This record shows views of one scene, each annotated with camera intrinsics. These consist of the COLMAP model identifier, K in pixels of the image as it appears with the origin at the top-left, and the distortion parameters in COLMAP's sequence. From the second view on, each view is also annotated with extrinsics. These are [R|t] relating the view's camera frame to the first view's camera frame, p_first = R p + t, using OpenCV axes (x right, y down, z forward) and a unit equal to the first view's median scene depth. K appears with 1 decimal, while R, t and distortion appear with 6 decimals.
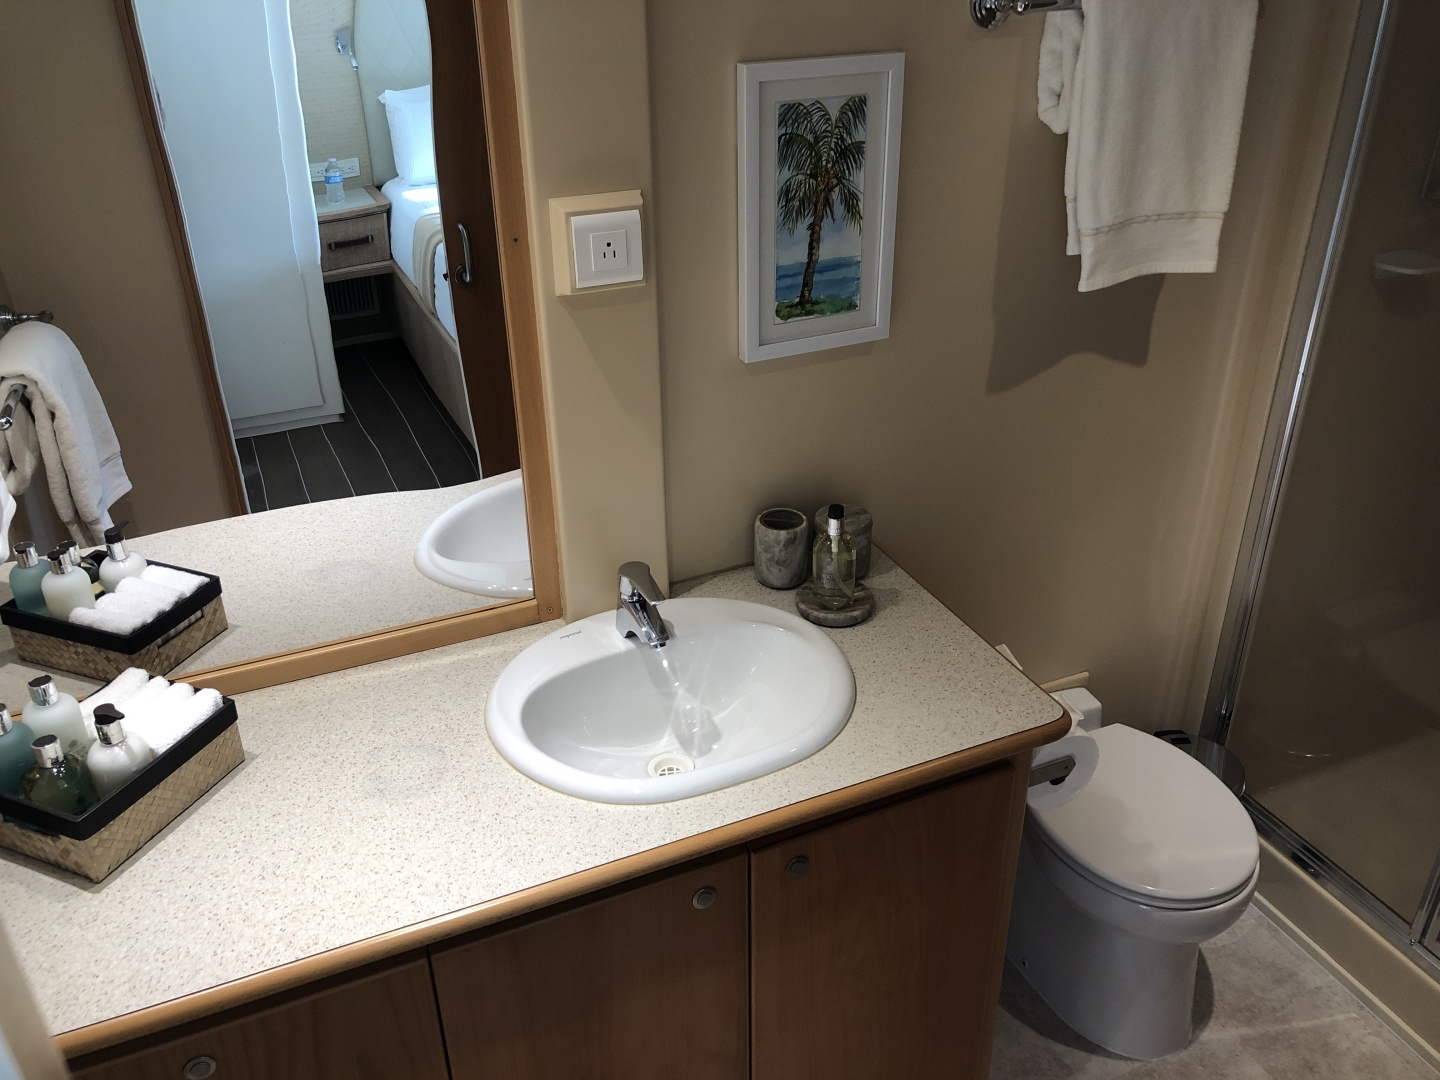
lens RADIAL K [[1193.2, 0, 694.2], [0, 1193.2, 552.1], [0, 0, 1]] dist [0.028443, -0.007037]
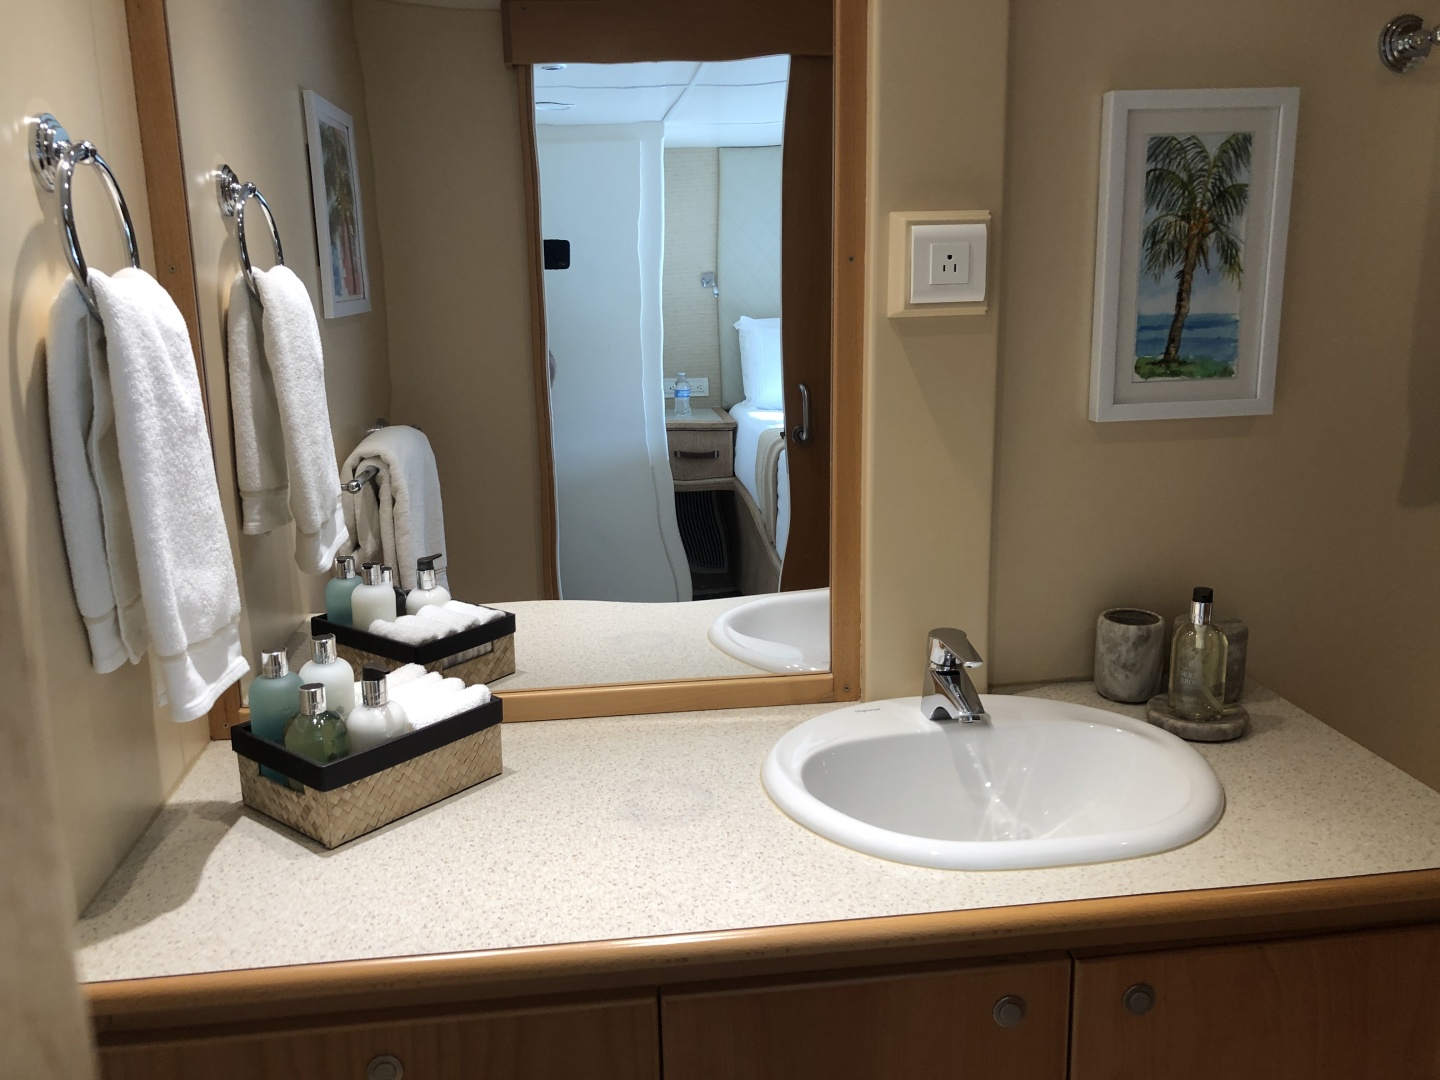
lens RADIAL K [[1193.2, 0, 688.8], [0, 1193.2, 533.9], [0, 0, 1]] dist [0.028443, -0.007037]
pose [[0.958149, 0.060025, -0.279906, 0.007655], [-0.134927, 0.957043, -0.256637, 0.201342], [0.252477, 0.283663, 0.925089, 0.128140]]
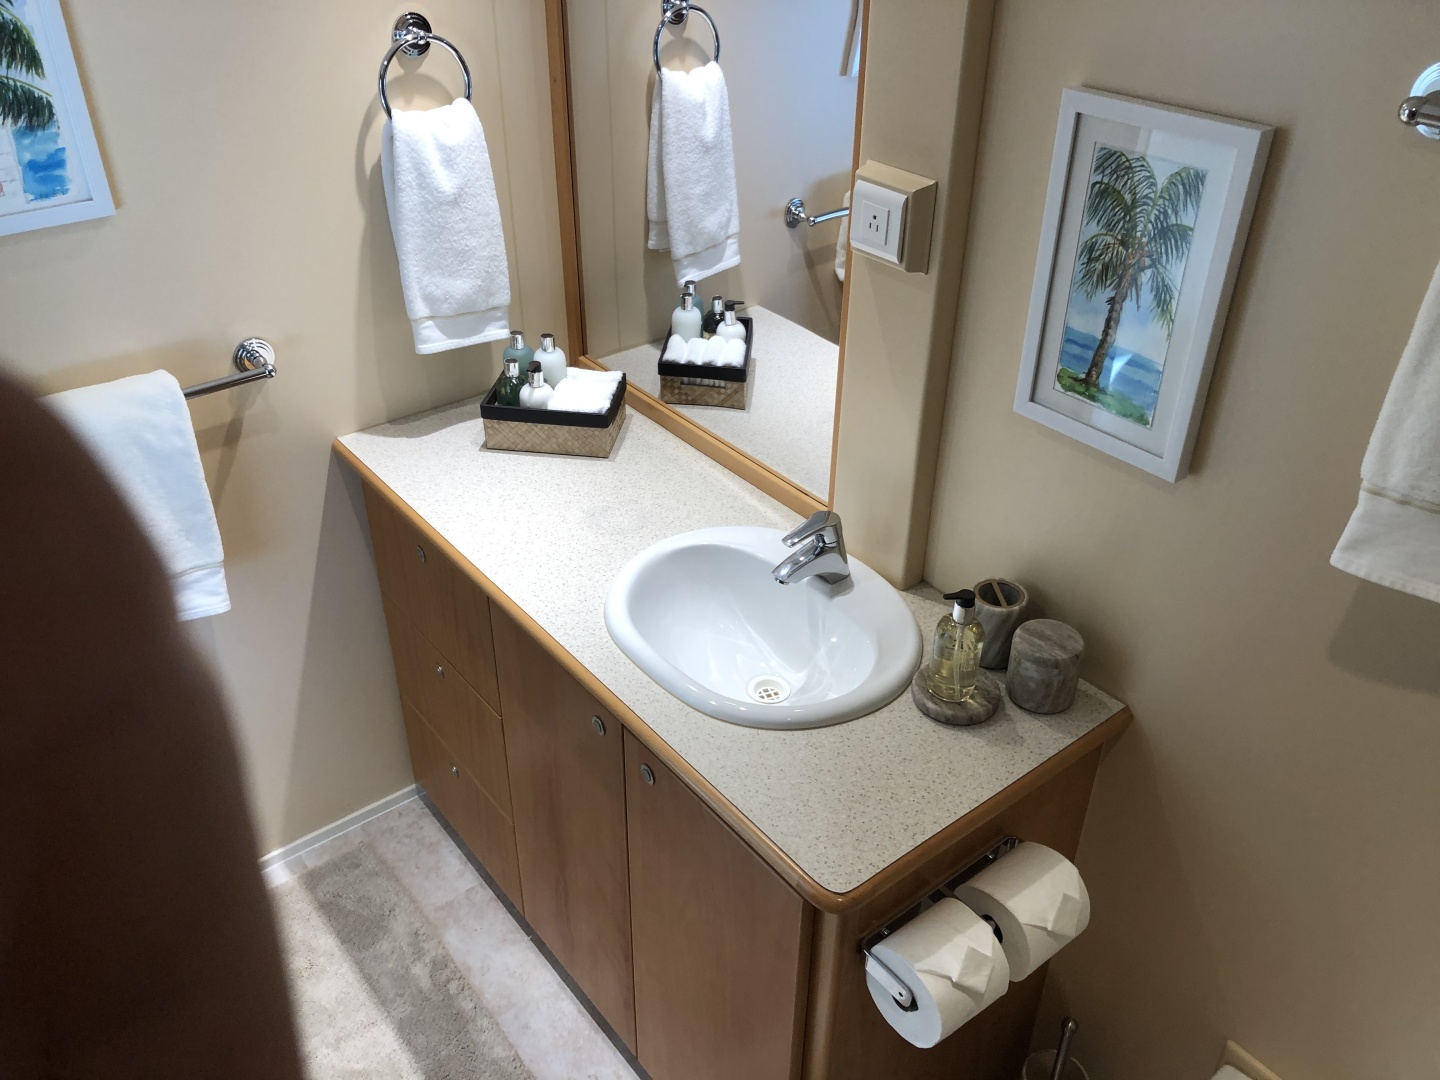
lens RADIAL K [[1193.2, 0, 664.1], [0, 1193.2, 548.0], [0, 0, 1]] dist [0.028443, -0.007037]
pose [[0.235361, 0.551559, -0.800243, 0.806076], [-0.473953, 0.783970, 0.400948, -0.332104], [0.848513, 0.284910, 0.445929, 0.421142]]
